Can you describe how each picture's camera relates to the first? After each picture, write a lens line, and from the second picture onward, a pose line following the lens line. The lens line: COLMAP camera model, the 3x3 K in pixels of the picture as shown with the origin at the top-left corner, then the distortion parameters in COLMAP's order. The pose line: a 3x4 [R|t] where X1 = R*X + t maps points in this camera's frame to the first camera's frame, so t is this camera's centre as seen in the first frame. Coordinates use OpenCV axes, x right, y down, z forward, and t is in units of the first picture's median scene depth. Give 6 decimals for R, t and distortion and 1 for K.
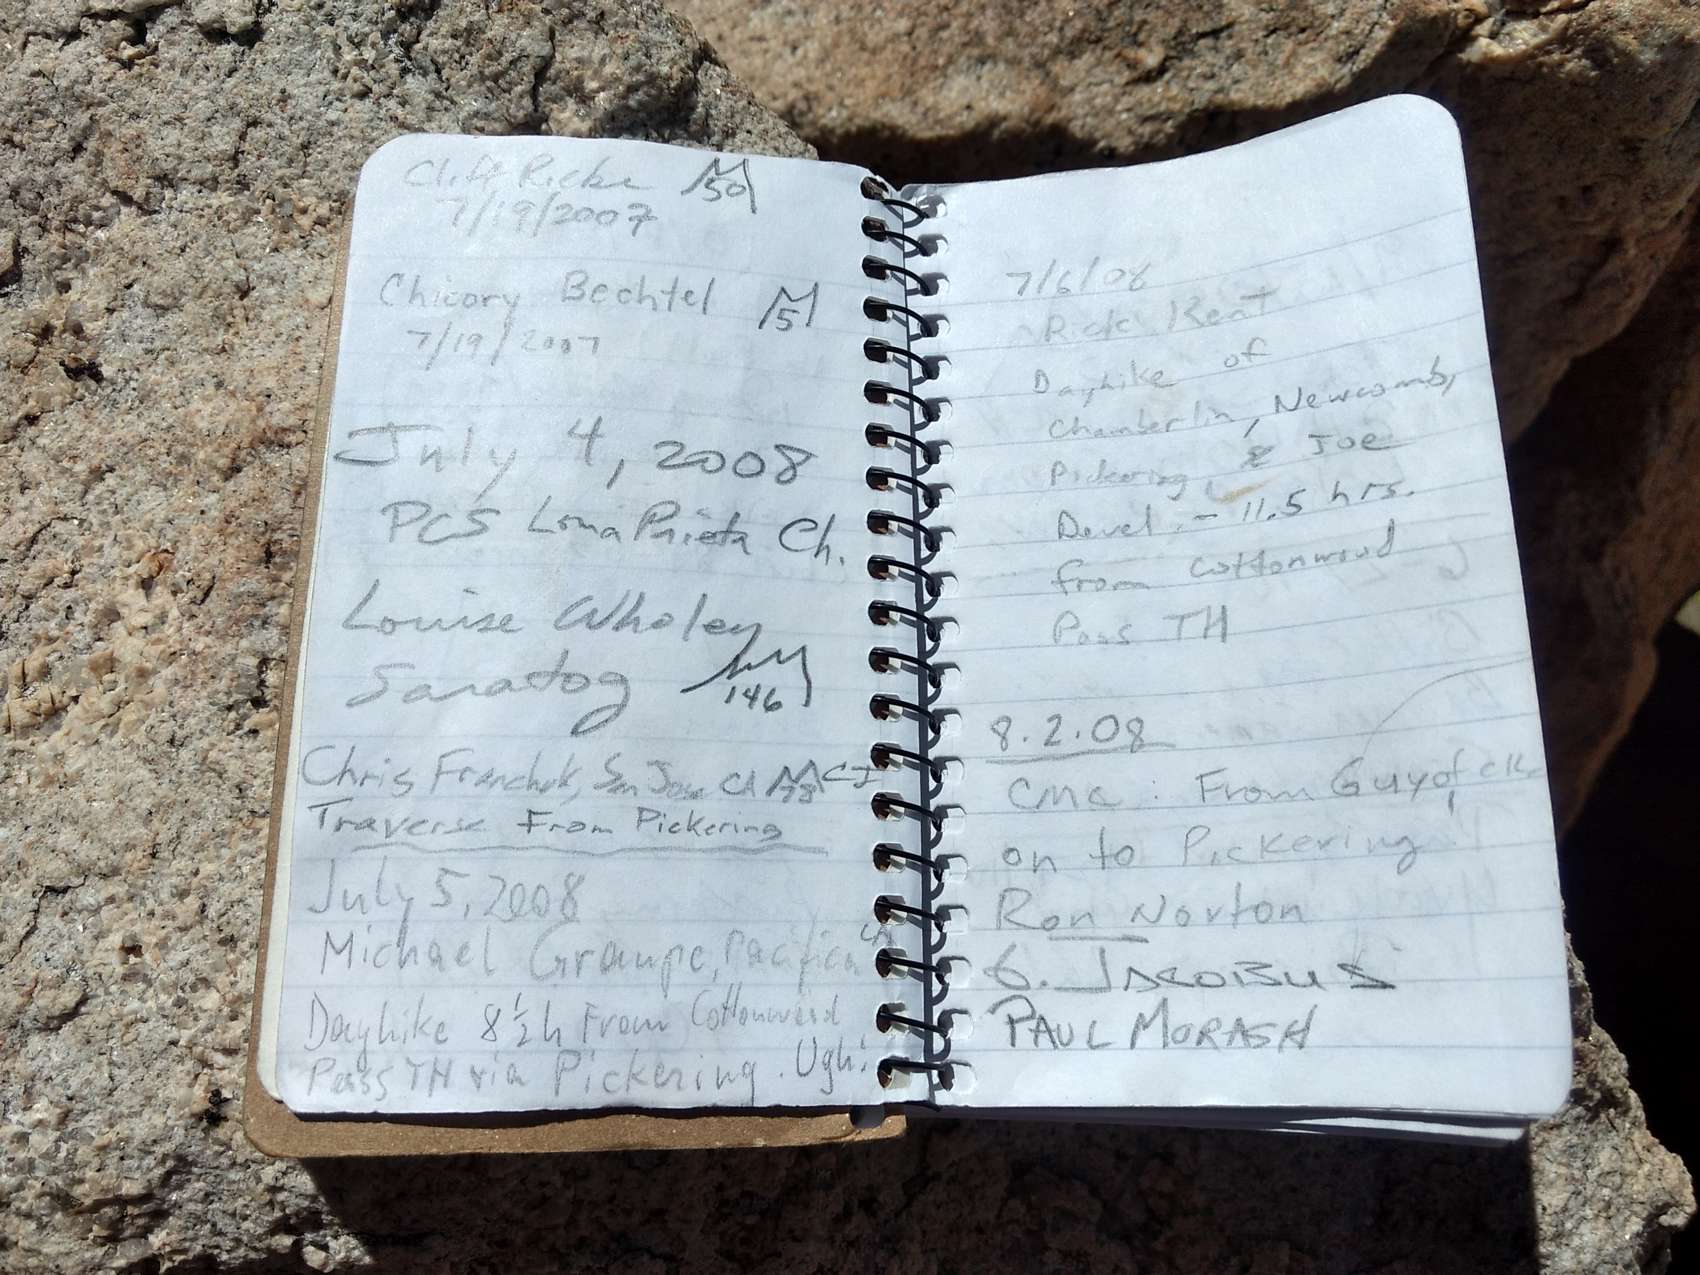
lens RADIAL K [[1354.3, 0, 845.5], [0, 1354.3, 613.0], [0, 0, 1]] dist [-0.038856, 0.072617]
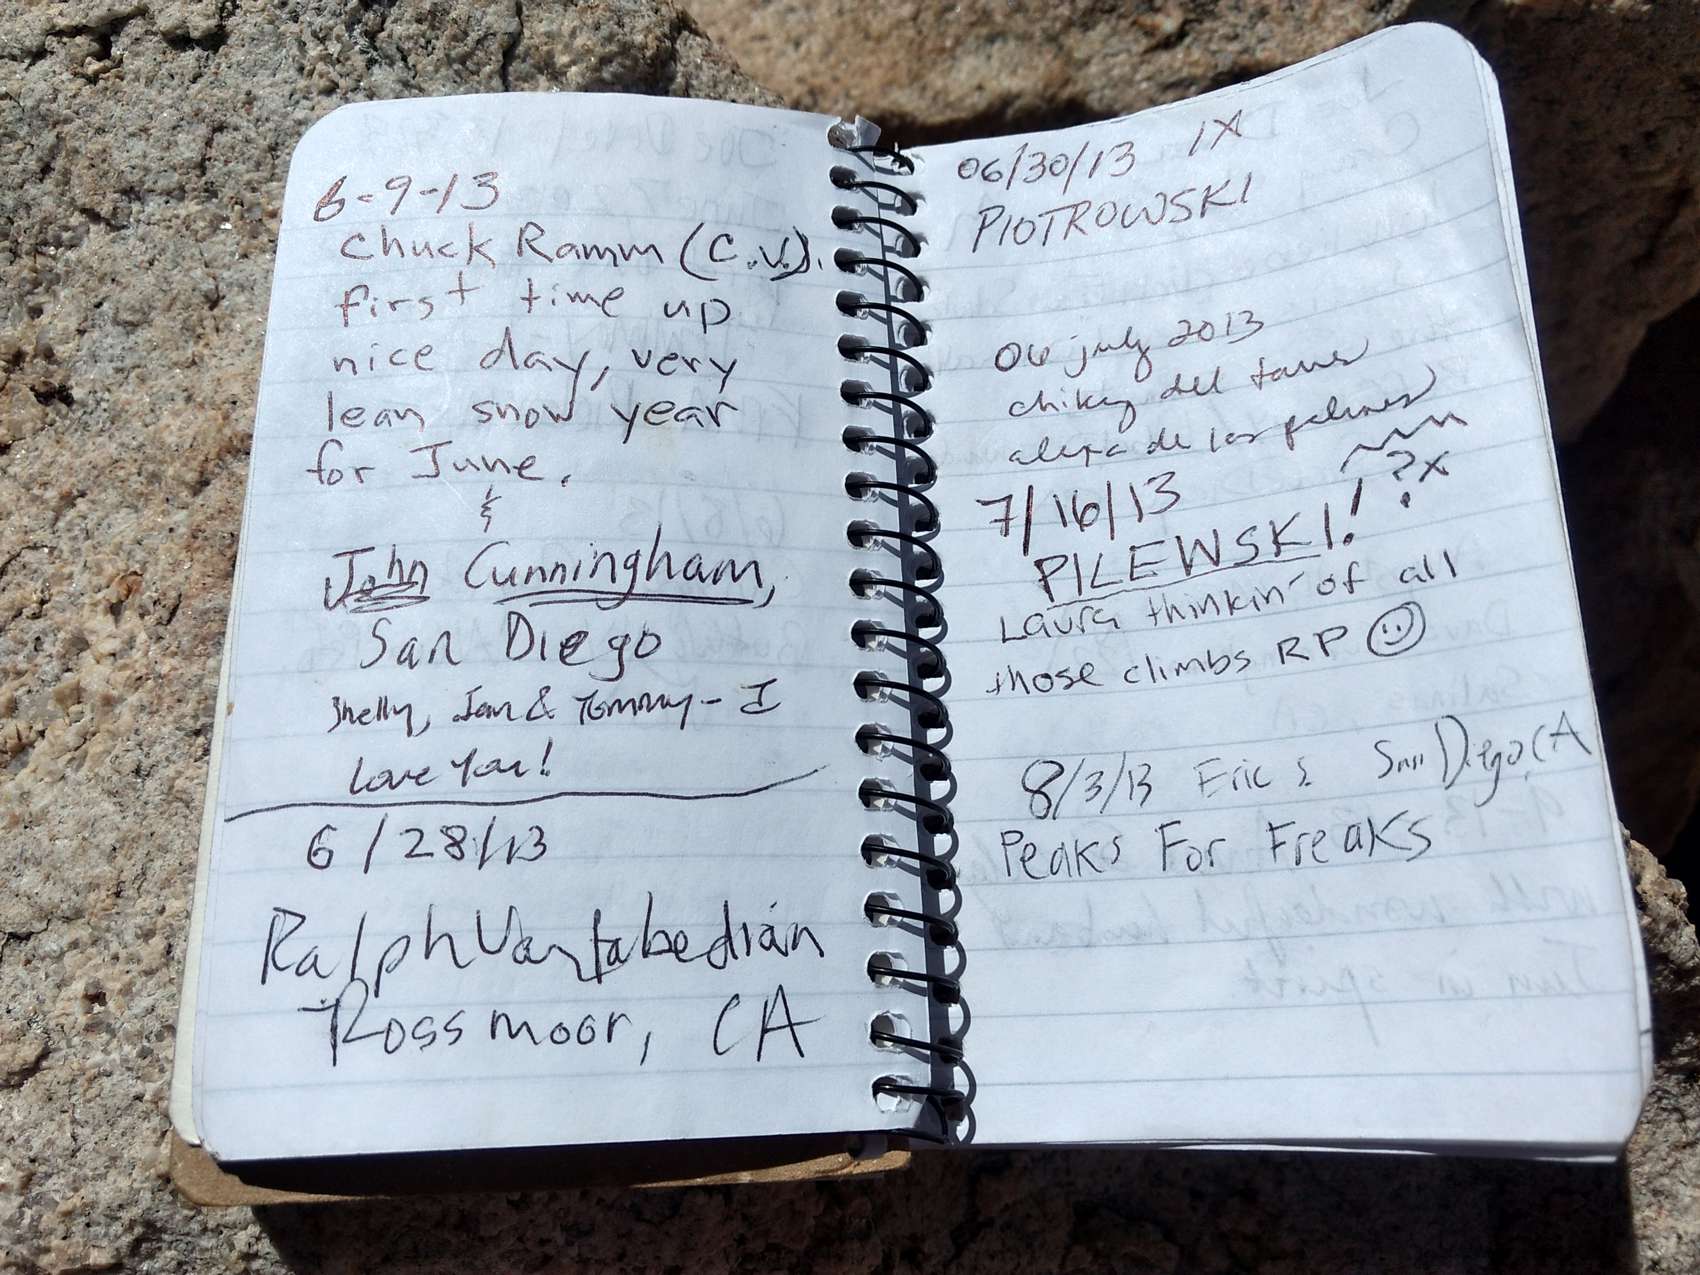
lens RADIAL K [[1352.2, 0, 850.1], [0, 1352.2, 612.5], [0, 0, 1]] dist [0.001554, 0.011708]
pose [[0.997633, -0.050468, -0.046712, 0.035728], [0.048581, 0.997990, -0.040690, 0.041306], [0.048672, 0.038324, 0.998079, 0.073751]]
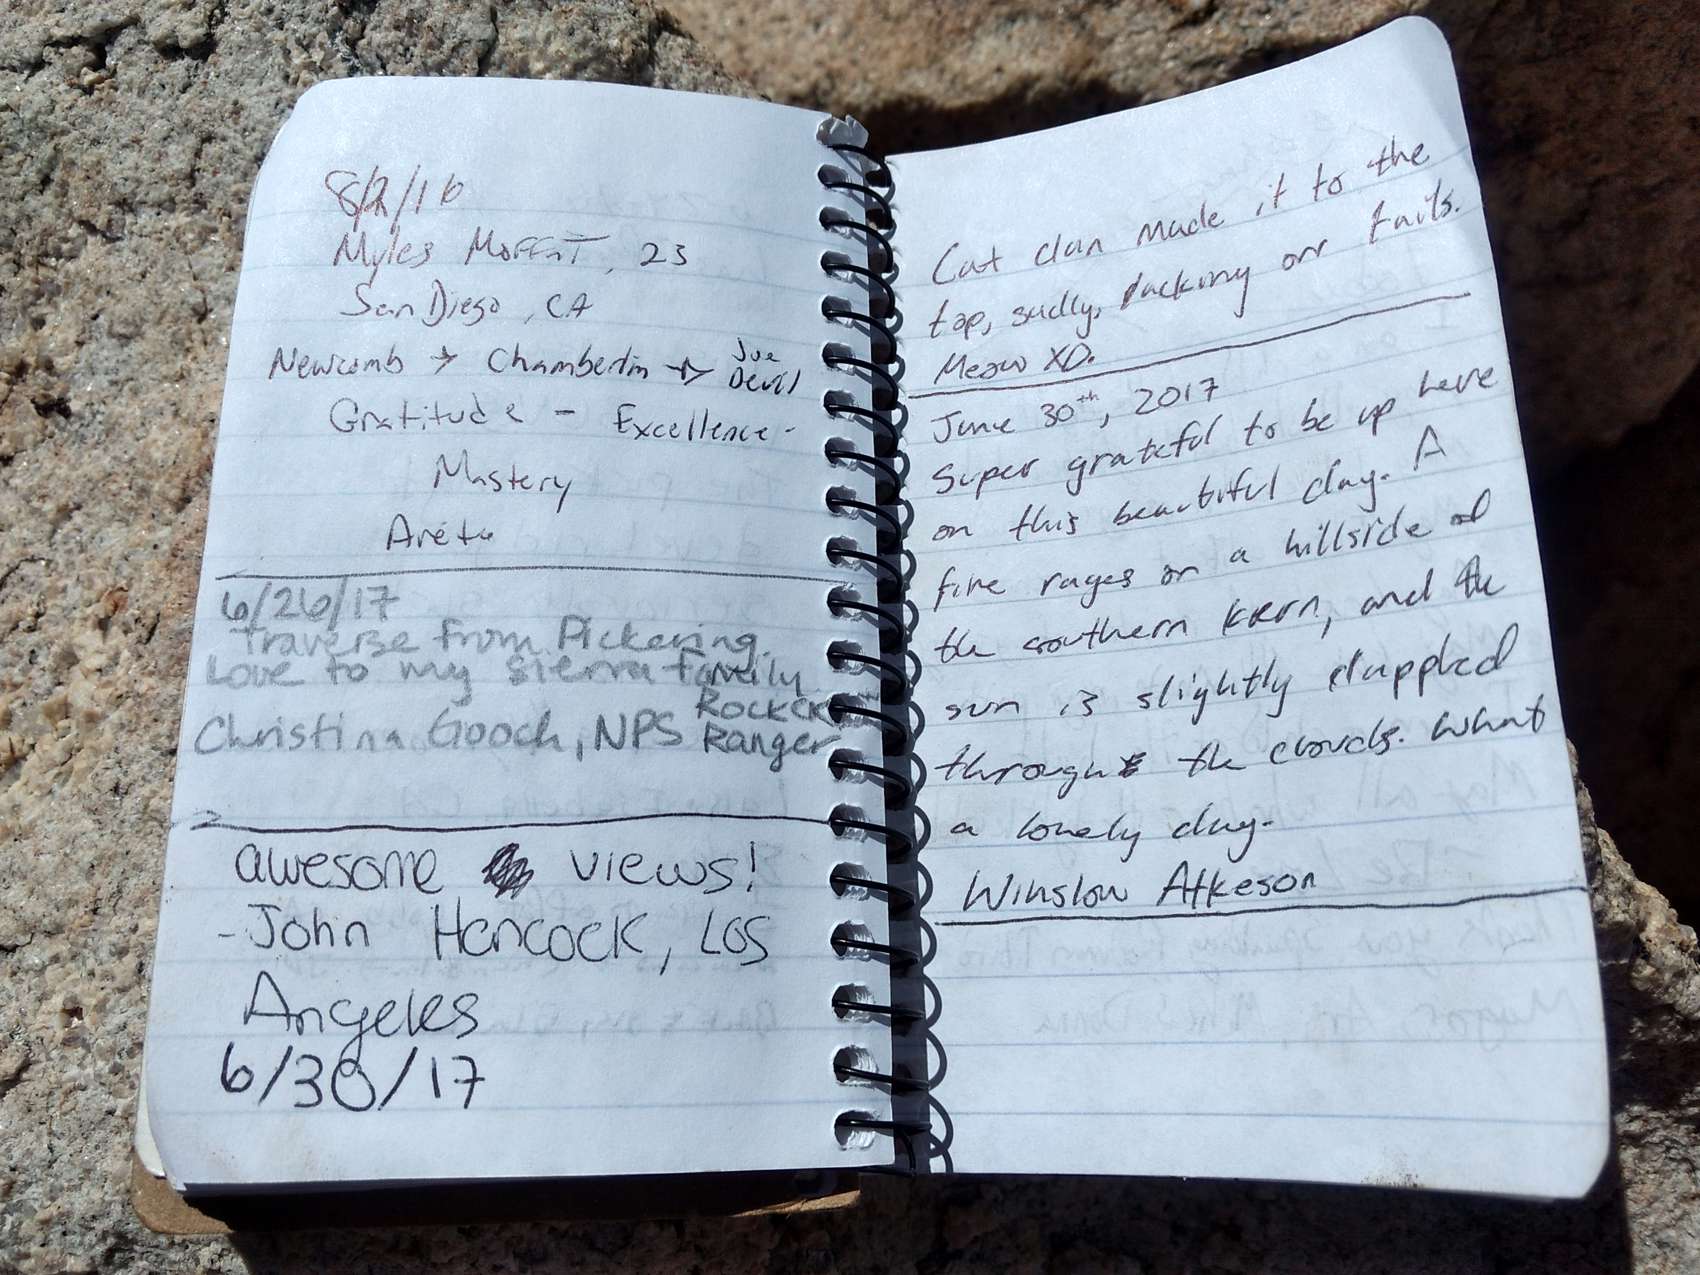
lens RADIAL K [[1352.2, 0, 850.1], [0, 1352.2, 612.5], [0, 0, 1]] dist [0.001554, 0.011708]
pose [[0.992774, -0.042057, -0.112388, 0.108283], [0.041178, 0.999100, -0.010127, 0.001615], [0.112713, 0.005425, 0.993613, 0.096600]]
